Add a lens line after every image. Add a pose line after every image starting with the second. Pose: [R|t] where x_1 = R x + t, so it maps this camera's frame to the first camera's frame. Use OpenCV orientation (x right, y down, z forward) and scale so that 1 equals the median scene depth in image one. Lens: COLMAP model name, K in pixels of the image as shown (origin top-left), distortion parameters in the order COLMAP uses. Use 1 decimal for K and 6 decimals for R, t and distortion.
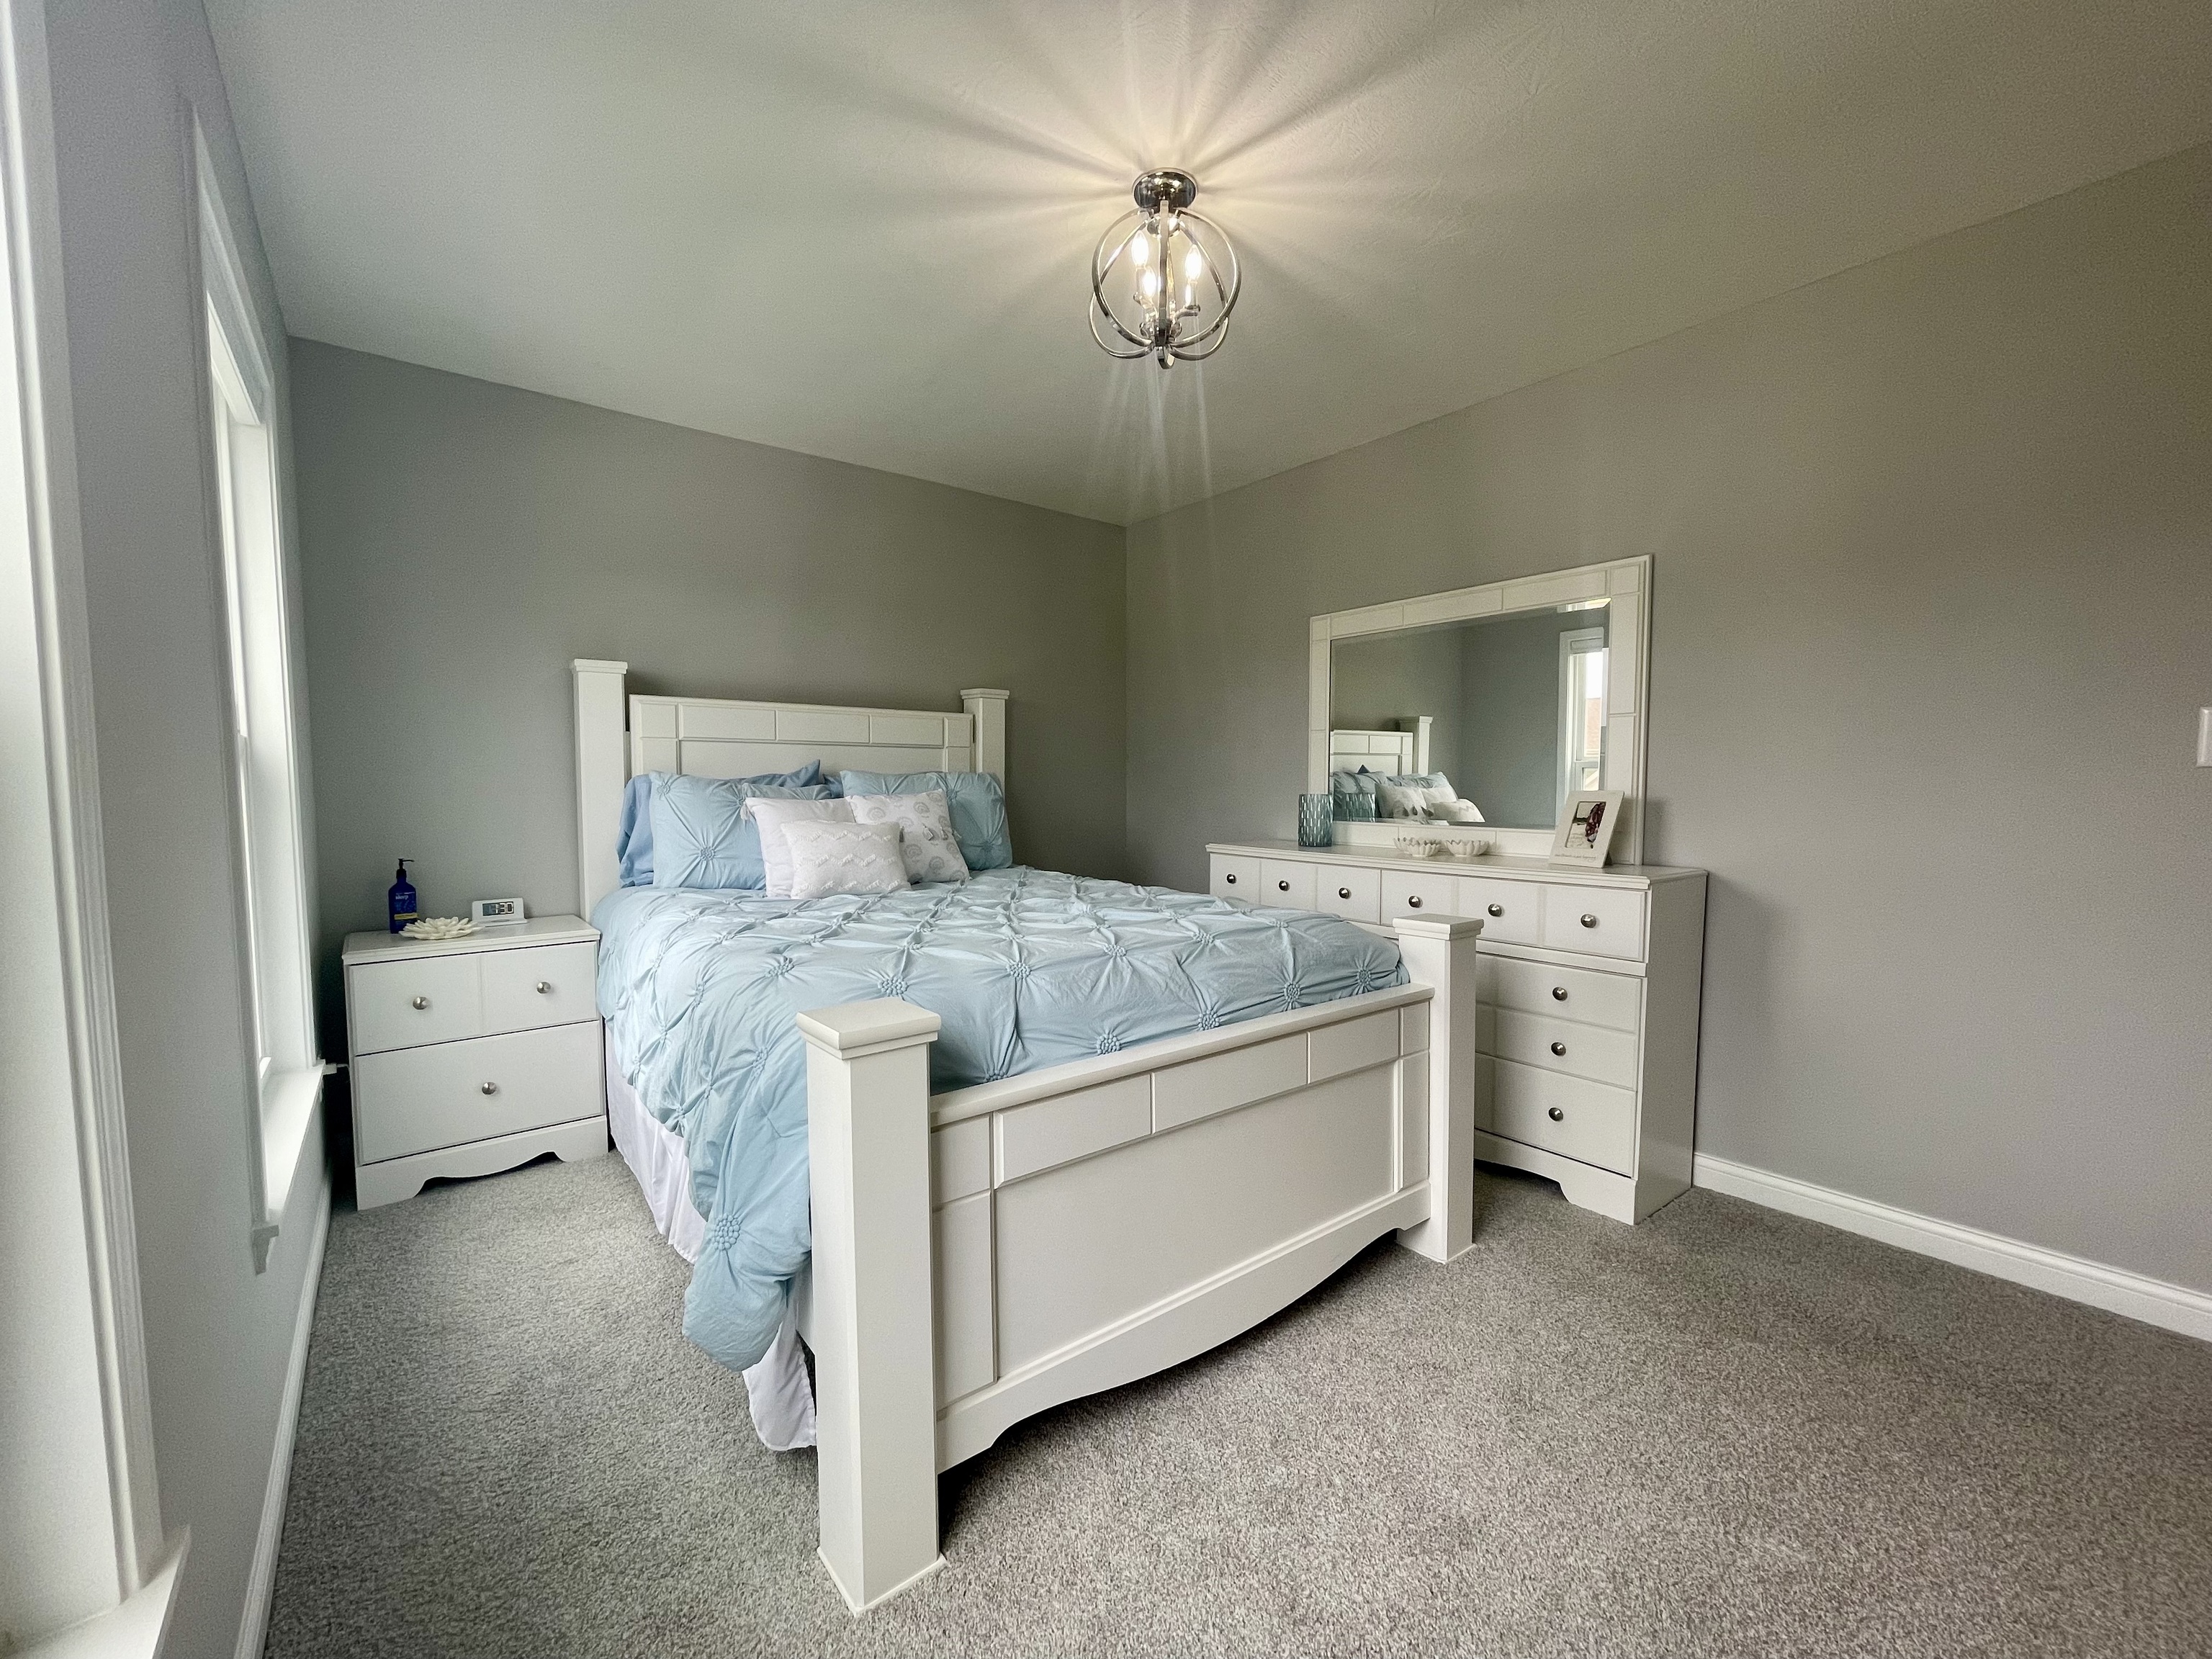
lens RADIAL K [[890.8, 0, 1092.5], [0, 890.8, 842.7], [0, 0, 1]] dist [0.002426, -0.000448]
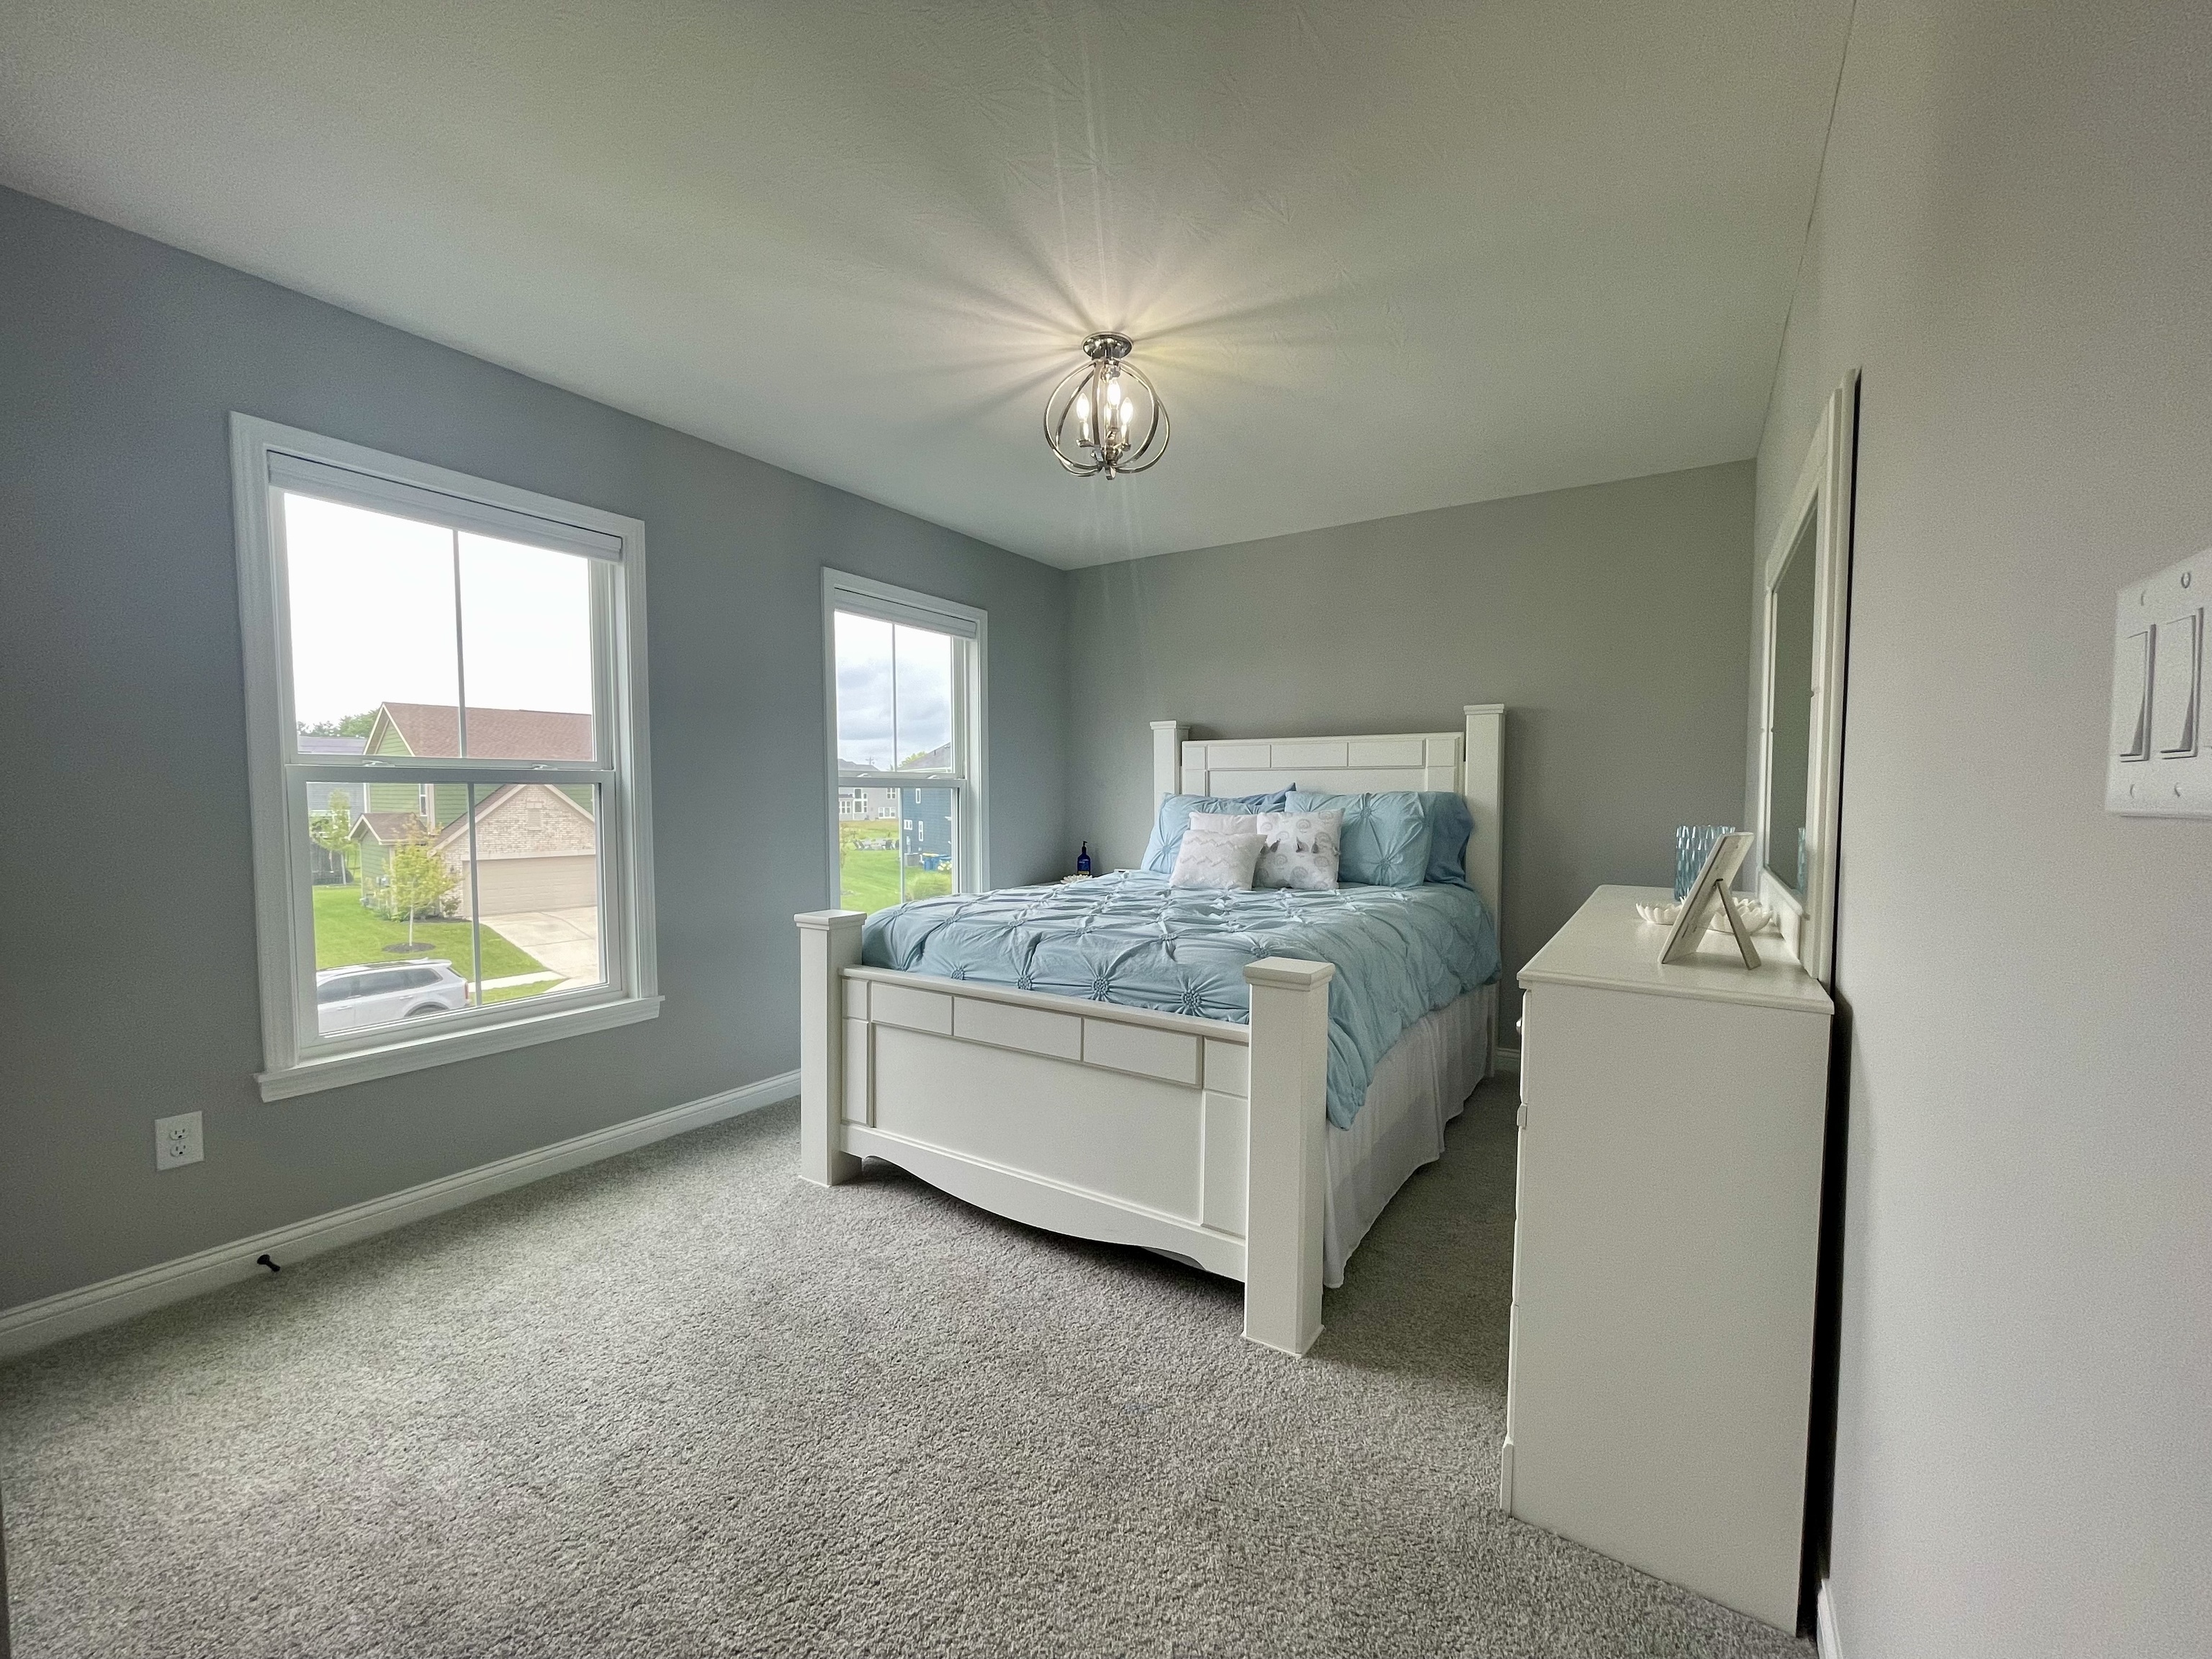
lens RADIAL K [[890.8, 0, 1088.0], [0, 890.8, 832.9], [0, 0, 1]] dist [0.002426, -0.000448]
pose [[0.314288, 0.044458, -0.948286, 0.944250], [-0.066103, 0.997503, 0.024857, -0.043770], [0.947024, 0.054872, 0.316442, 0.432497]]
